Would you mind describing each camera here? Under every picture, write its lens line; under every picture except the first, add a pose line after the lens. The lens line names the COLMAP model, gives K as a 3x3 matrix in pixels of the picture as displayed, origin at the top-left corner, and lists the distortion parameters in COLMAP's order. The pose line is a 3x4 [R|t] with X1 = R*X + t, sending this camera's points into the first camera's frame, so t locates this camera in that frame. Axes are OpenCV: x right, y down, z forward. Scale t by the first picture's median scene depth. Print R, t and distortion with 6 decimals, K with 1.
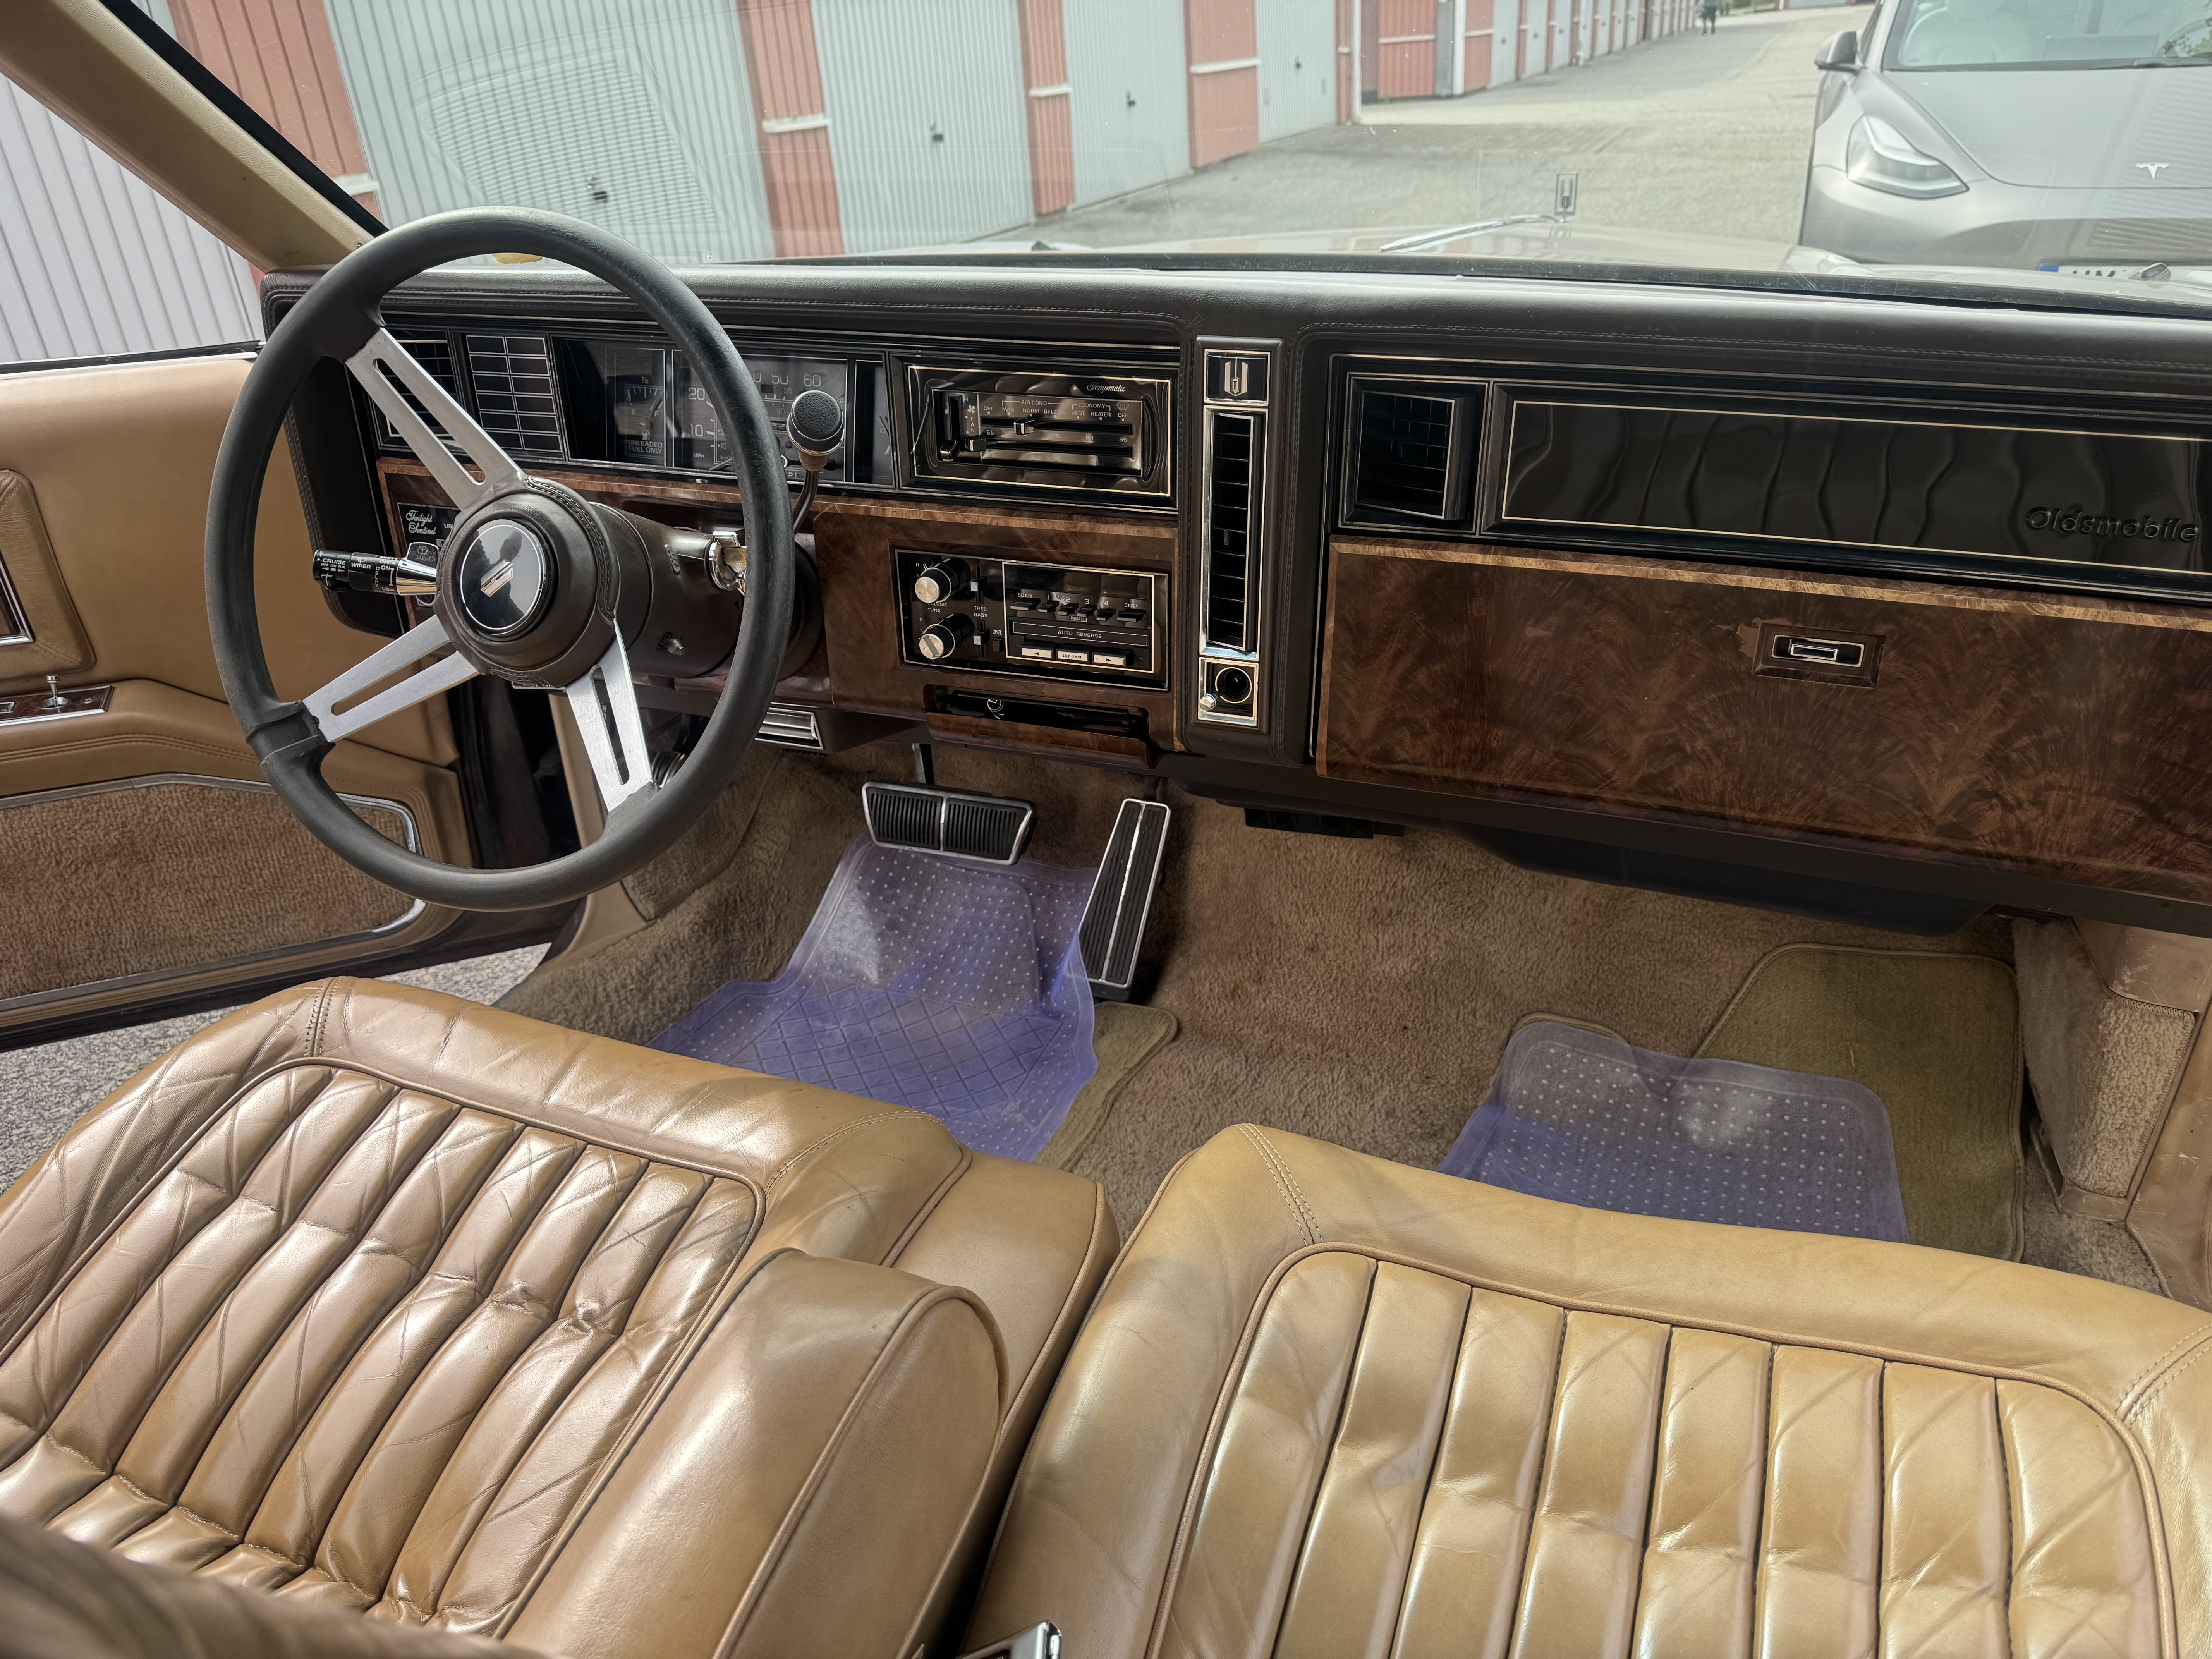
lens RADIAL K [[1558.7, 0, 1106.0], [0, 1558.7, 829.5], [0, 0, 1]] dist [0.079579, -0.106104]
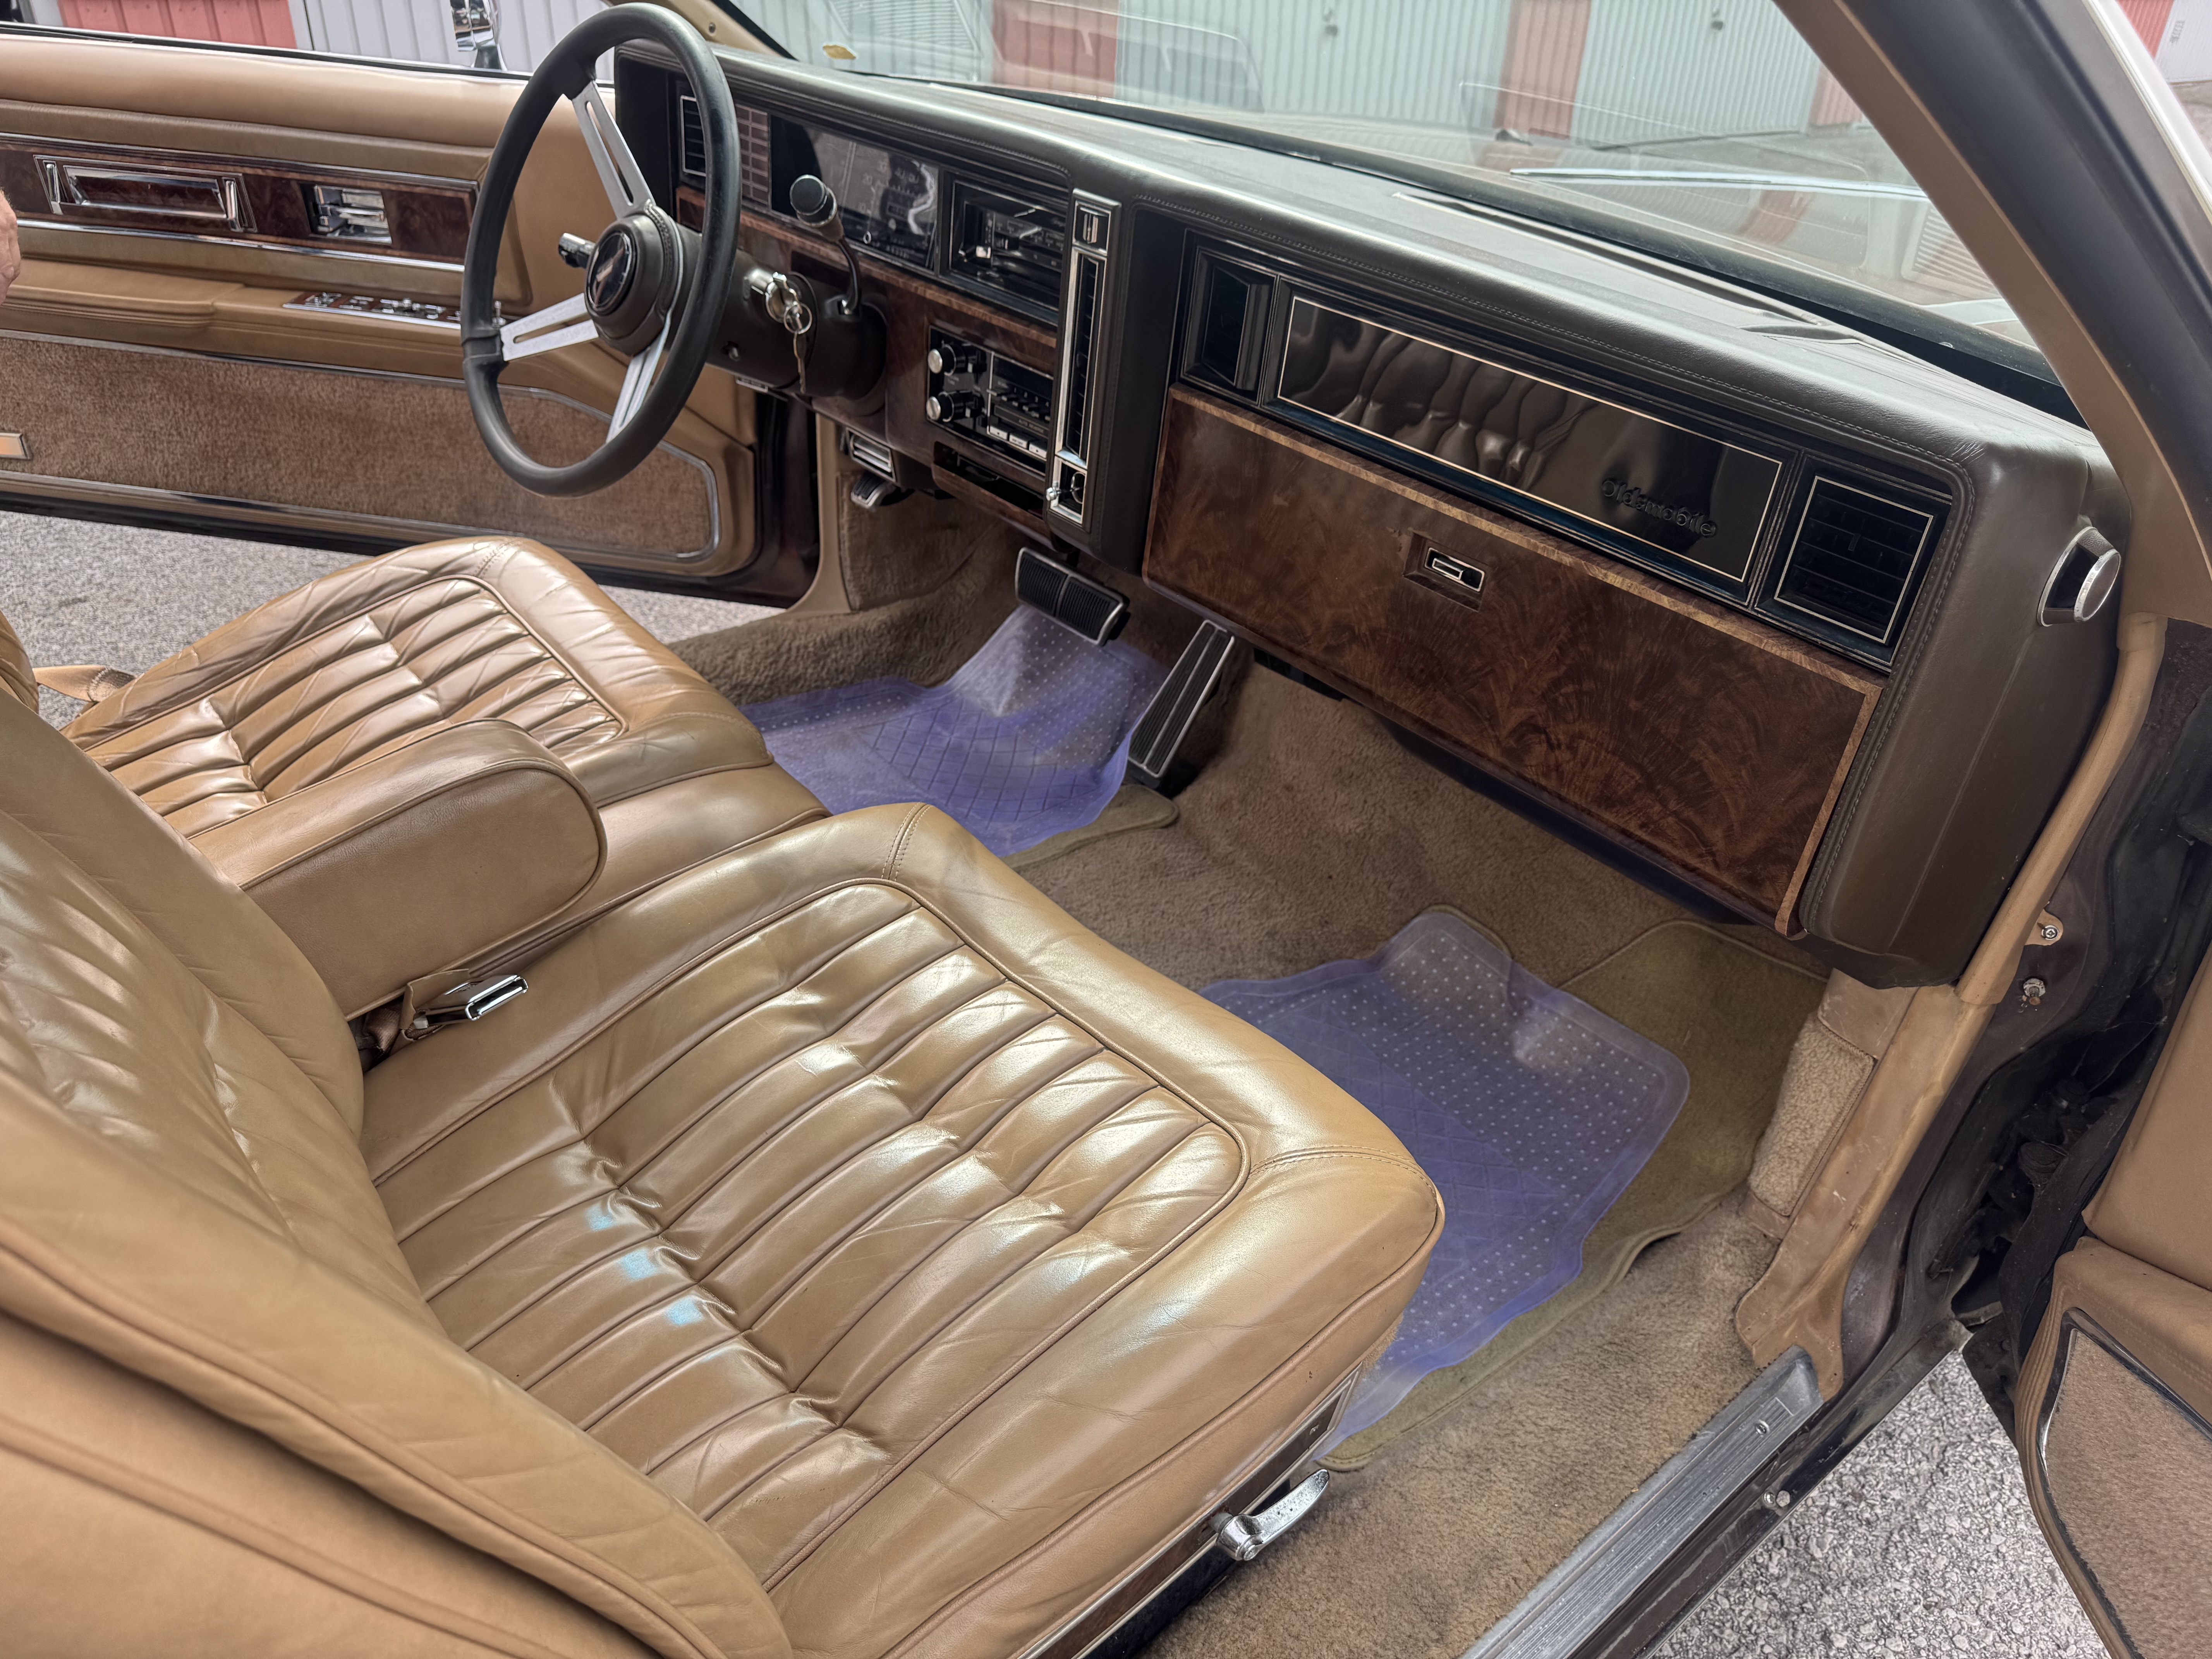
lens RADIAL K [[1578.0, 0, 1136.3], [0, 1578.0, 835.7], [0, 0, 1]] dist [0.159330, -0.311958]
pose [[0.870268, 0.329795, -0.365880, 0.713822], [-0.302179, 0.944042, 0.132185, -0.013339], [0.389000, -0.004475, 0.921227, -0.149330]]
